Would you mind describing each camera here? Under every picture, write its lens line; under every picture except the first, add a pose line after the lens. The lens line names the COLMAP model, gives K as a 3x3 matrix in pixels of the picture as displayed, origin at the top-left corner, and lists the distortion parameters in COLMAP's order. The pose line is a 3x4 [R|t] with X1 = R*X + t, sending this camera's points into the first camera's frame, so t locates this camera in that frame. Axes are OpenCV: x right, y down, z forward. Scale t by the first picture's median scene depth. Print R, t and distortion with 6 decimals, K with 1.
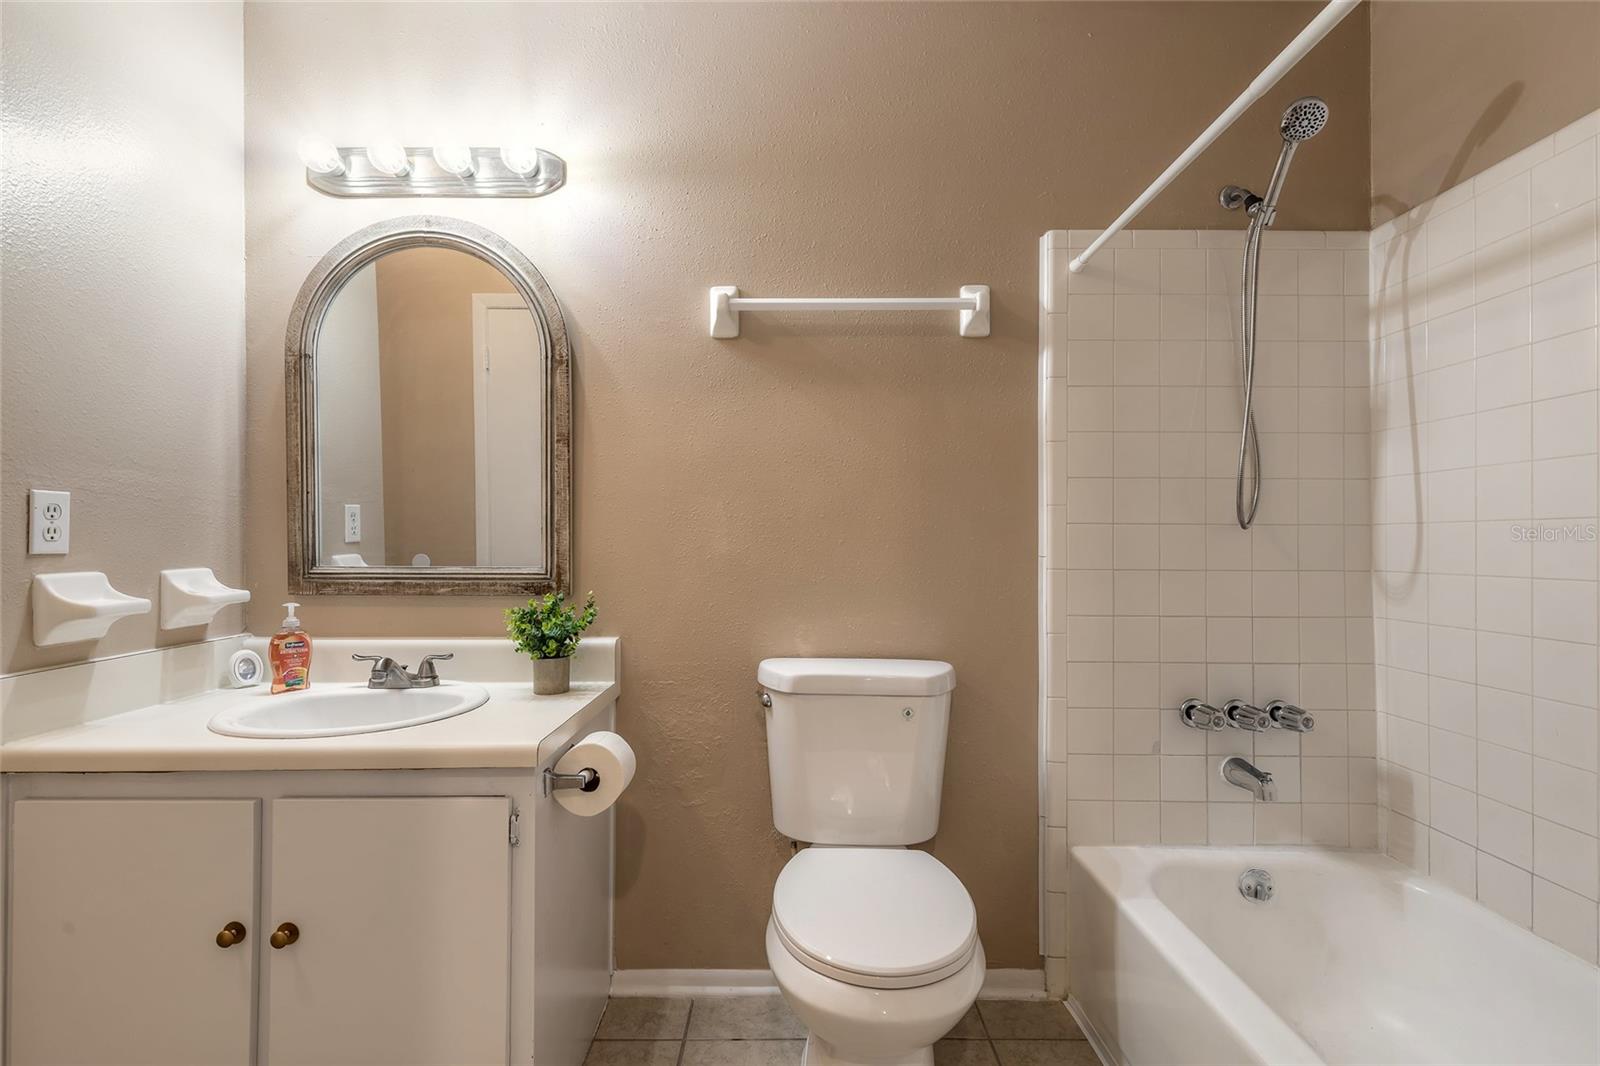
lens RADIAL K [[723.1, 0, 803.8], [0, 723.1, 534.4], [0, 0, 1]] dist [0.010846, 0.000005]
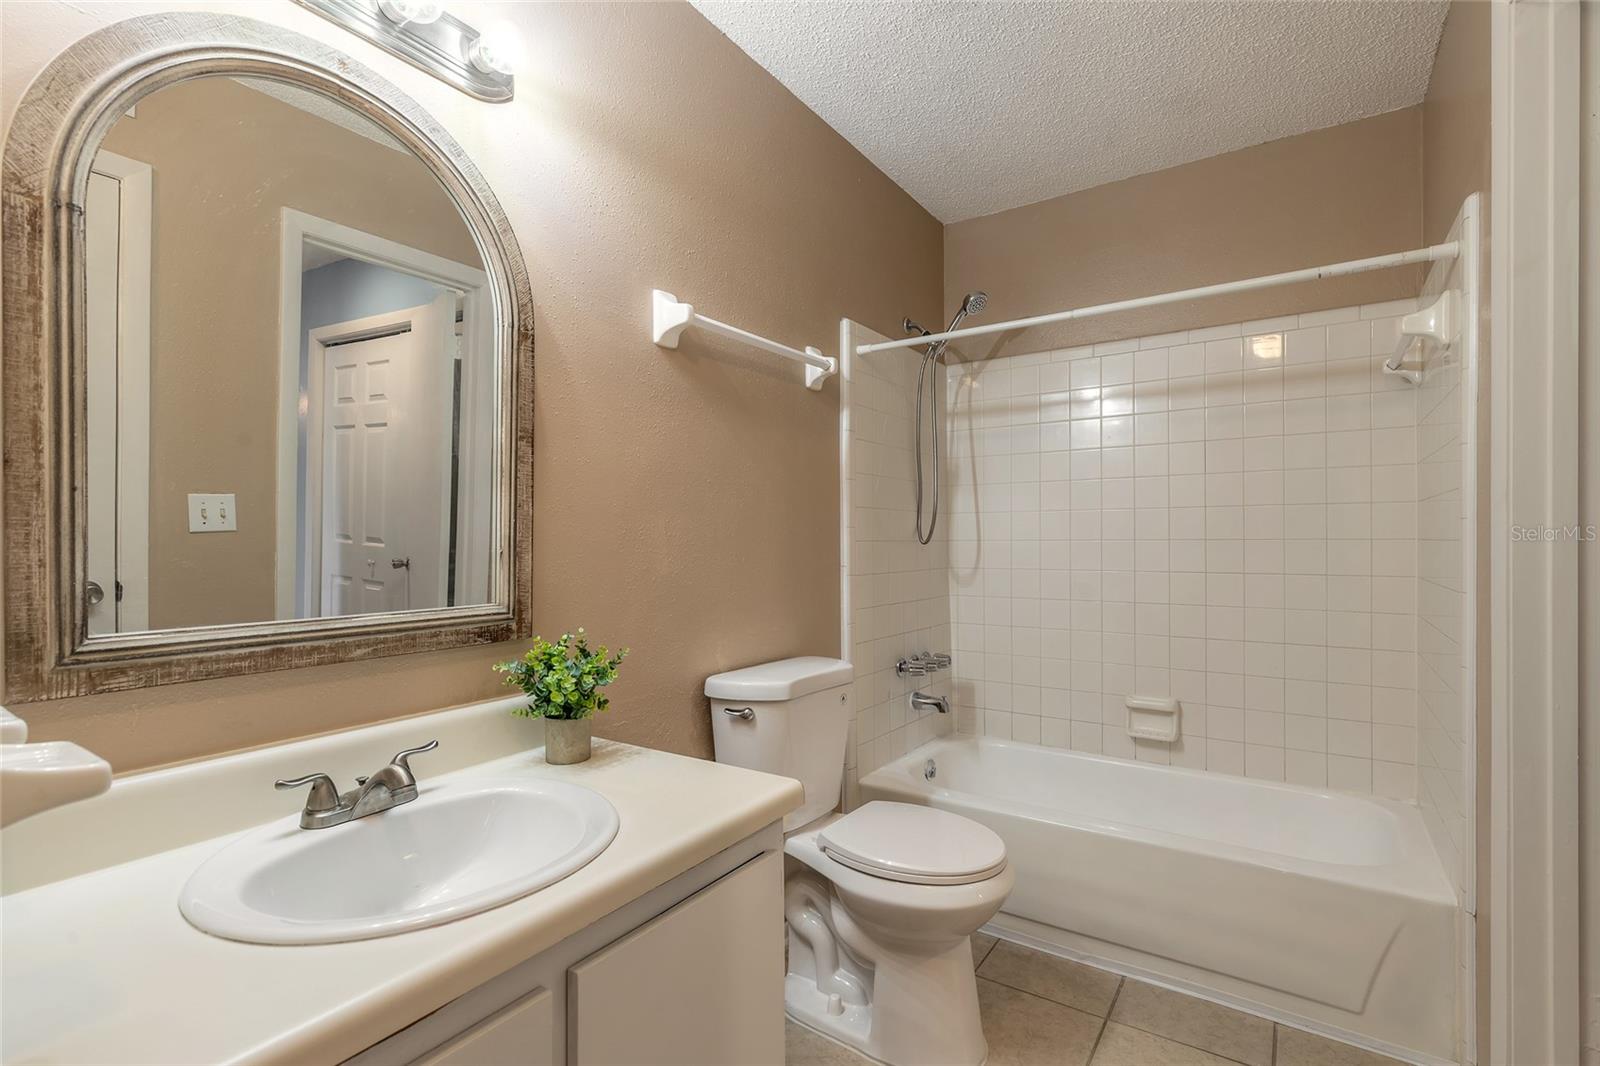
lens RADIAL K [[732.3, 0, 797.8], [0, 732.3, 540.6], [0, 0, 1]] dist [0.011746, -0.000706]
pose [[0.570557, -0.006169, 0.821235, -0.811679], [-0.000860, 0.999967, 0.008110, -0.027039], [-0.821258, -0.005333, 0.570533, 0.315055]]
